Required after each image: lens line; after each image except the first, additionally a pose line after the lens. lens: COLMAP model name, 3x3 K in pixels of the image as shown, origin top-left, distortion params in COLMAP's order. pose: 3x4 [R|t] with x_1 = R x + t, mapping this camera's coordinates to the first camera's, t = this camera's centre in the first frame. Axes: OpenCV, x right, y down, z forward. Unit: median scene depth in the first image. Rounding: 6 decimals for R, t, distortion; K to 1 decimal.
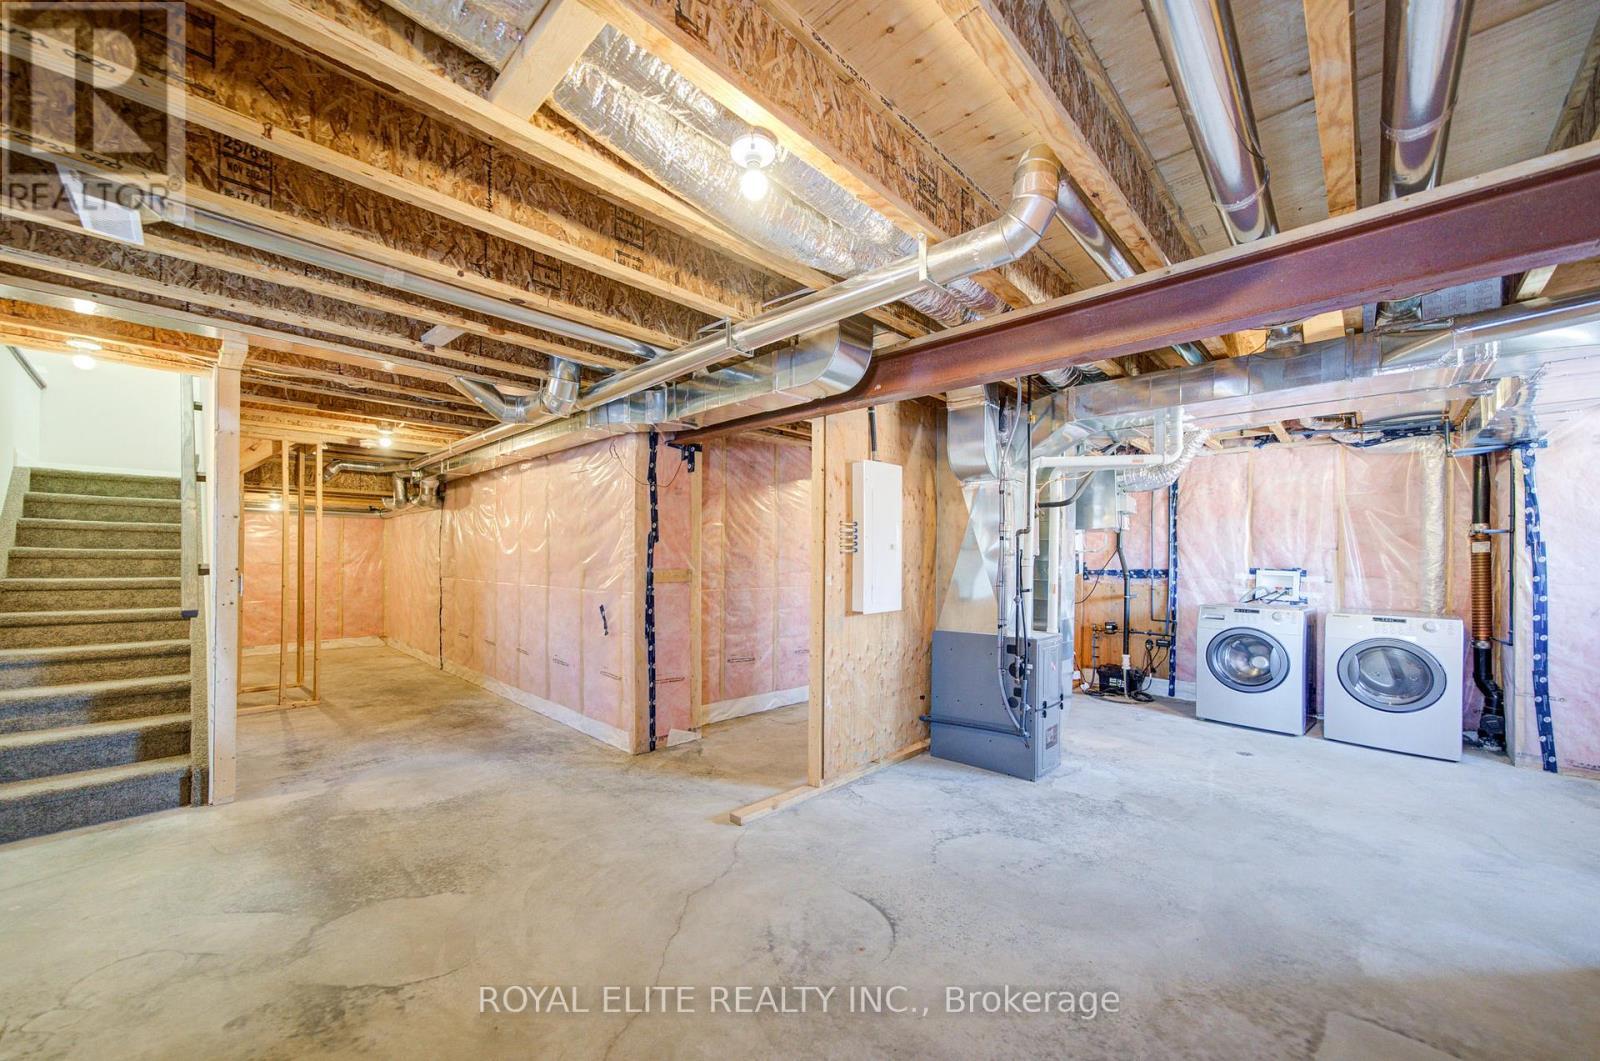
lens RADIAL K [[600.1, 0, 807.8], [0, 600.1, 554.0], [0, 0, 1]] dist [-0.000941, 0.028585]
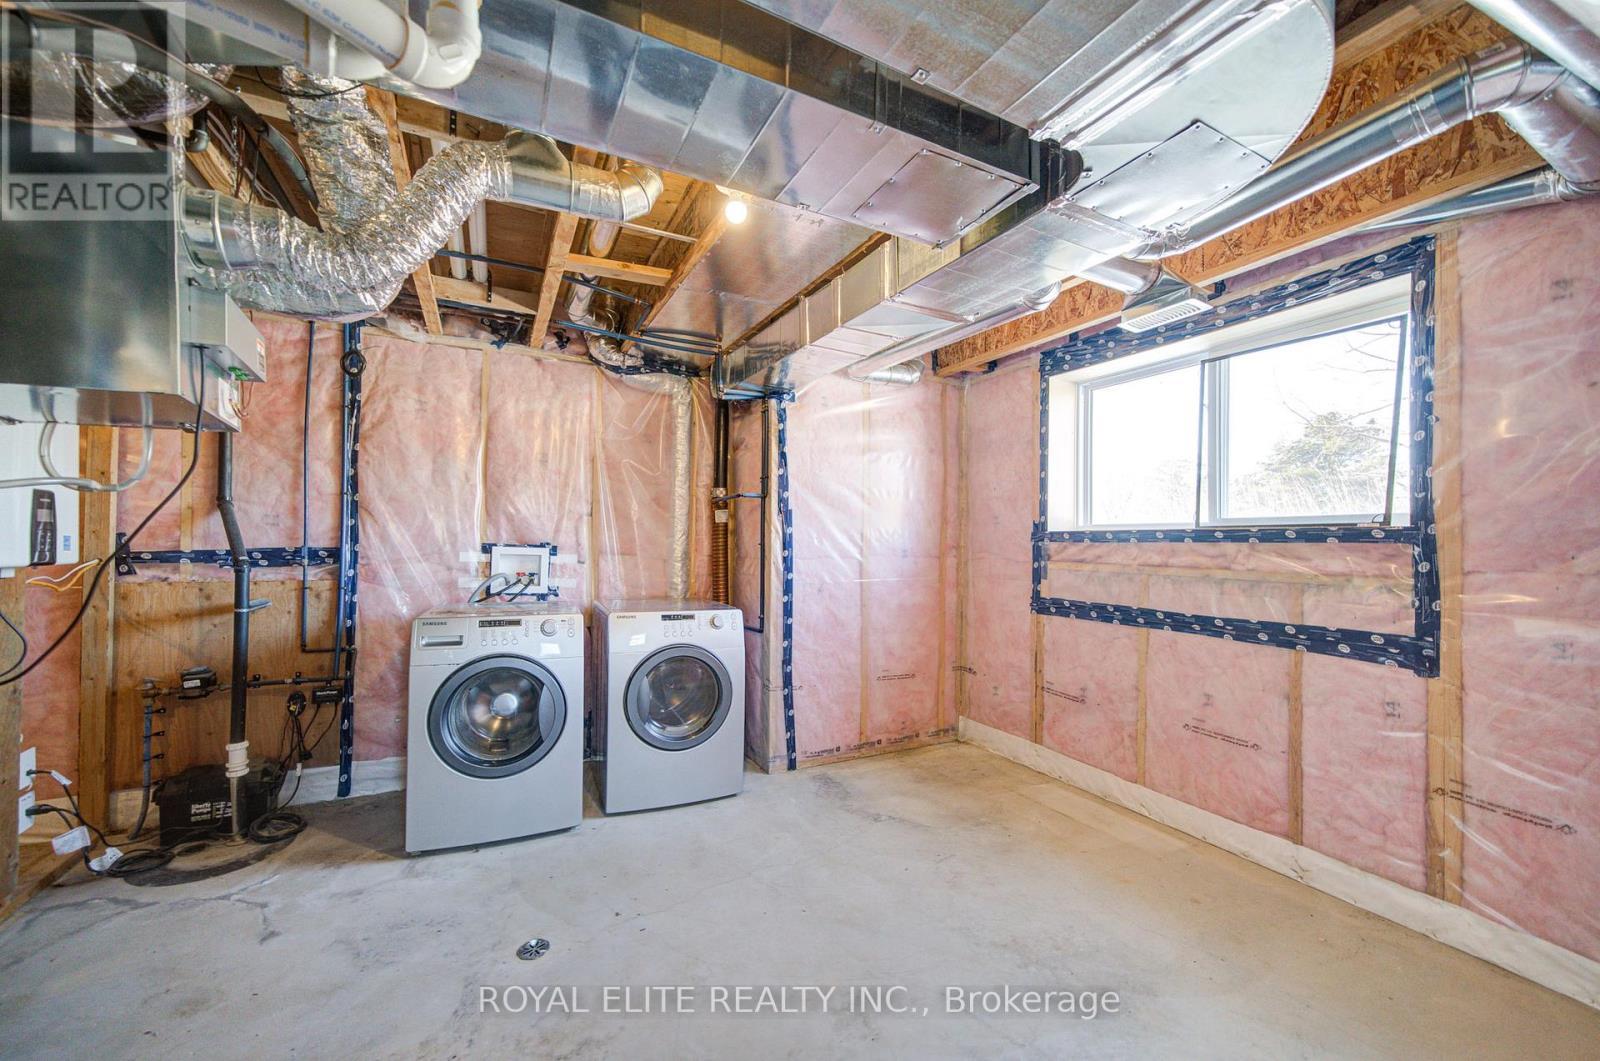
lens RADIAL K [[602.3, 0, 790.4], [0, 602.3, 538.9], [0, 0, 1]] dist [-0.000025, -0.000044]
pose [[0.350505, -0.001912, 0.936559, 0.275121], [-0.014864, 0.999861, 0.007605, 0.009678], [-0.936443, -0.016587, 0.350427, 0.500242]]
